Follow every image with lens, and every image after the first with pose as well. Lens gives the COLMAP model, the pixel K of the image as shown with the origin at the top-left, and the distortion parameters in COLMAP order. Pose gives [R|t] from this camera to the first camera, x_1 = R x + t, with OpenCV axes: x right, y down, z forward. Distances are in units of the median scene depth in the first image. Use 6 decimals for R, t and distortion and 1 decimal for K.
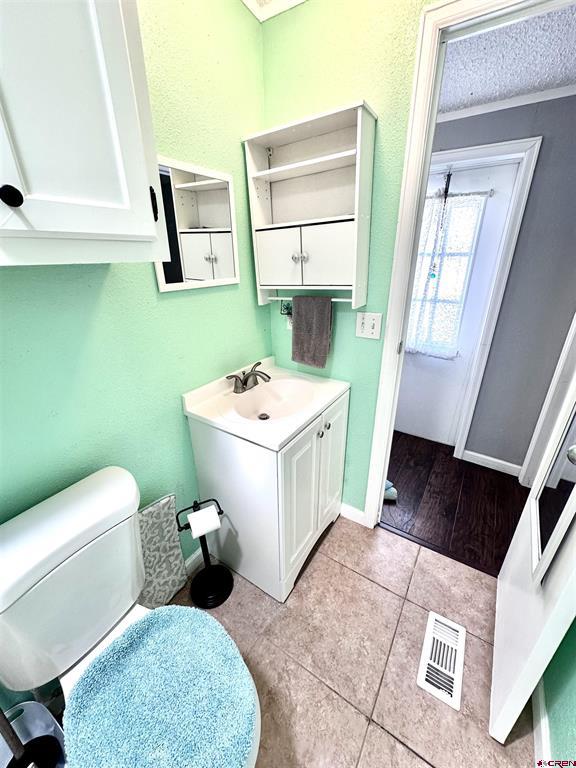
lens RADIAL K [[305.7, 0, 290.2], [0, 305.7, 383.8], [0, 0, 1]] dist [0.001213, 0.000417]
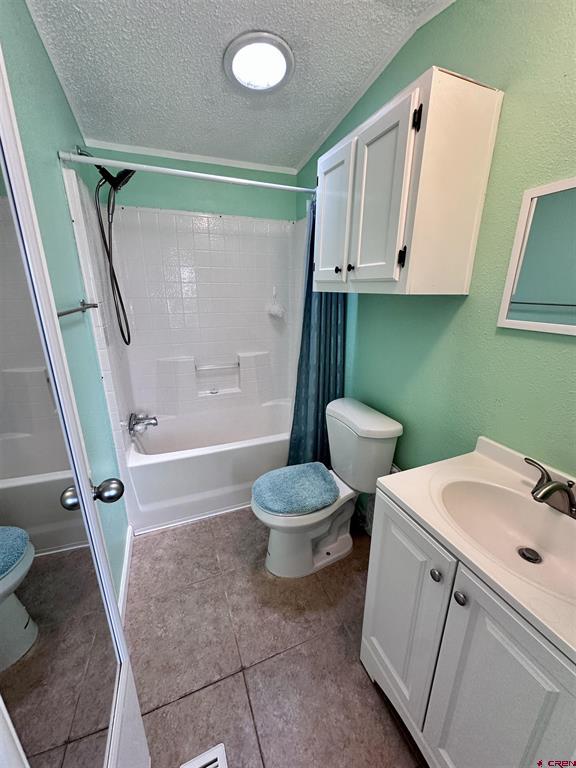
lens RADIAL K [[305.7, 0, 286.8], [0, 305.7, 384.0], [0, 0, 1]] dist [0.001213, 0.000417]
pose [[-0.576426, 0.252796, -0.777063, 0.702649], [-0.323845, 0.802406, 0.501268, -0.377556], [0.750238, 0.540592, -0.380661, 0.861814]]
